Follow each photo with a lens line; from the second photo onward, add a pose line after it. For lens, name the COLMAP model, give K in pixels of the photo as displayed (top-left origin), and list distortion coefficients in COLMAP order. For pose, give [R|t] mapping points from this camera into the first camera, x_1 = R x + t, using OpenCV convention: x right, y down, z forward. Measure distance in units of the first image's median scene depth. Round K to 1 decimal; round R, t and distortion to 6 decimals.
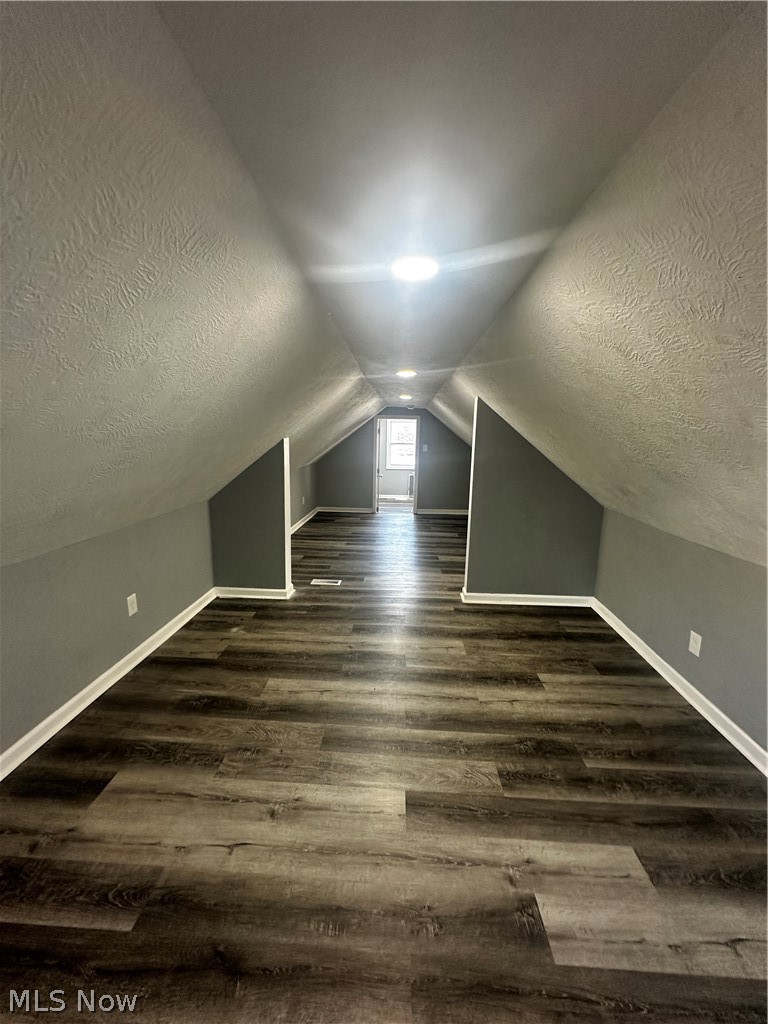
lens RADIAL K [[411.8, 0, 384.6], [0, 411.8, 511.6], [0, 0, 1]] dist [0.002064, -0.000128]
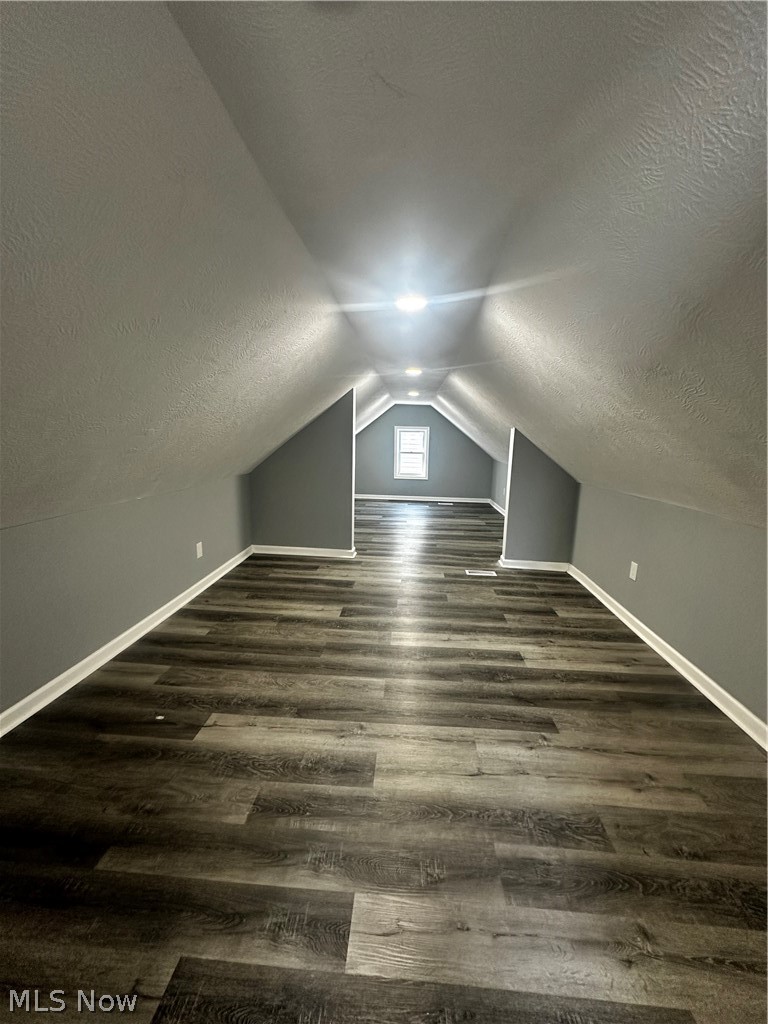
lens RADIAL K [[411.8, 0, 381.9], [0, 411.8, 515.0], [0, 0, 1]] dist [0.002064, -0.000128]
pose [[-0.999169, -0.030125, 0.027445, 0.069711], [-0.017939, 0.929840, 0.367525, -0.309771], [-0.036591, 0.366728, -0.929608, 1.857770]]
